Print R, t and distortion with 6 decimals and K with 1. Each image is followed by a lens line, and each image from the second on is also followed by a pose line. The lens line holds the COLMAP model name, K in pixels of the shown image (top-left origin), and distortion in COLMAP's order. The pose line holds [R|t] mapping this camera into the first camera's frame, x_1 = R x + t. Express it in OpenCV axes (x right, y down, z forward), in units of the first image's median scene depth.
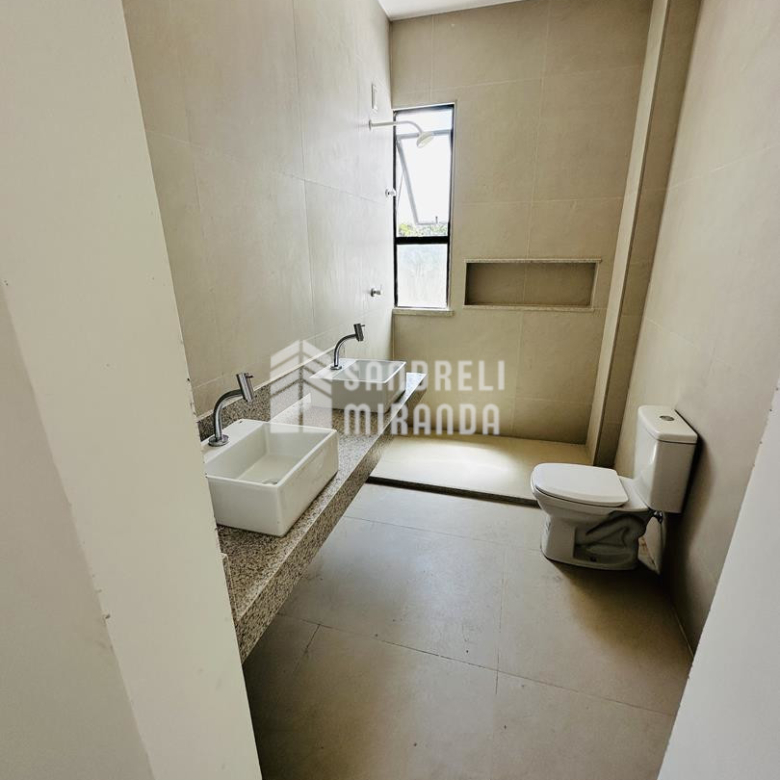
lens RADIAL K [[417.3, 0, 390.6], [0, 417.3, 389.1], [0, 0, 1]] dist [-0.002755, 0.000694]
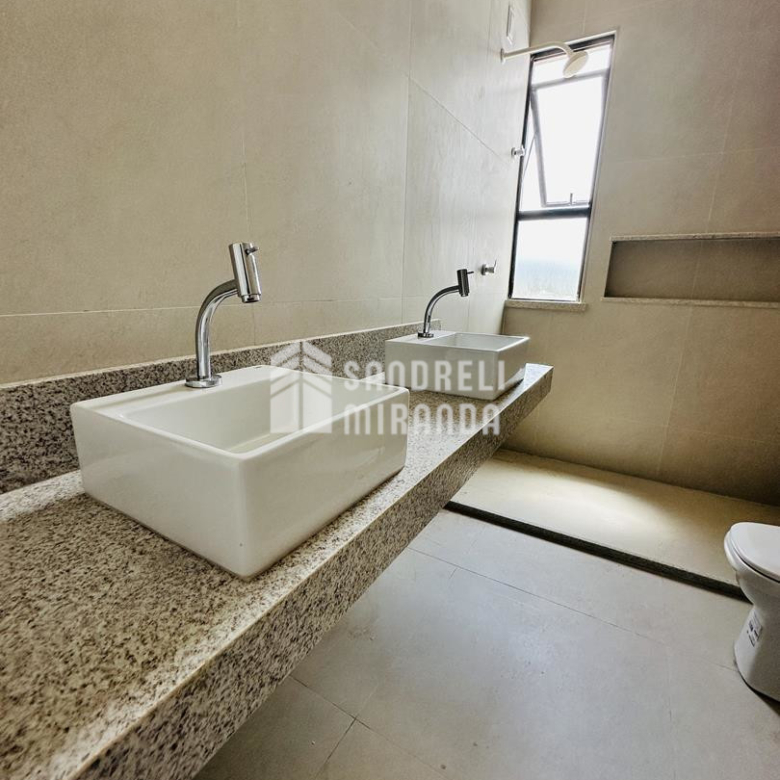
lens RADIAL K [[417.3, 0, 390.6], [0, 417.3, 389.1], [0, 0, 1]] dist [-0.002755, 0.000694]
pose [[0.969478, 0.094096, -0.226402, -0.020089], [-0.110228, 0.992114, -0.059668, 0.088723], [0.219002, 0.082803, 0.972205, 0.315582]]
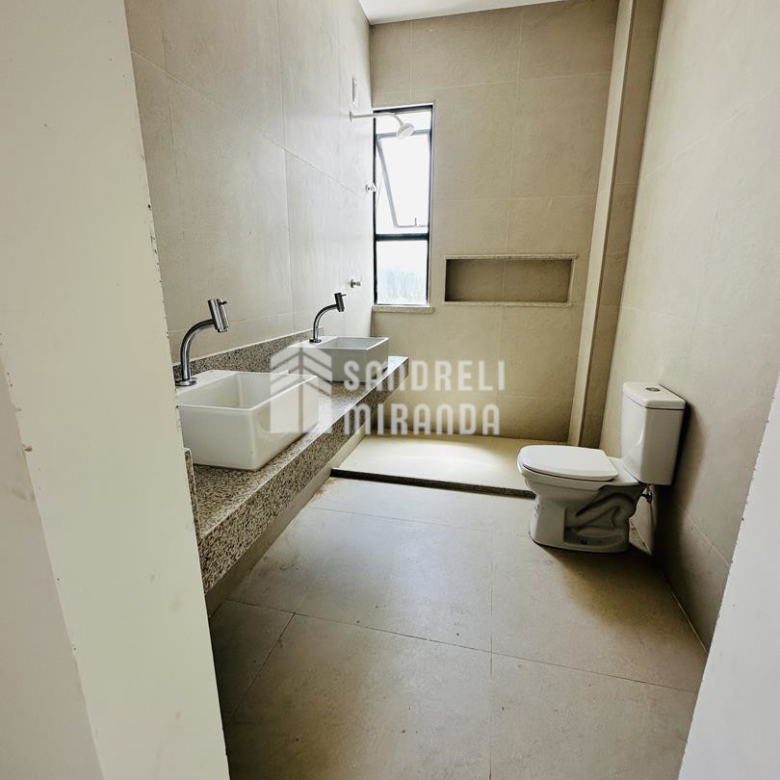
lens RADIAL K [[417.3, 0, 390.6], [0, 417.3, 389.1], [0, 0, 1]] dist [-0.002755, 0.000694]
pose [[0.998407, 0.000879, 0.056412, -0.012730], [0.003128, 0.997477, -0.070918, 0.129471], [-0.056332, 0.070982, 0.995886, 0.047473]]
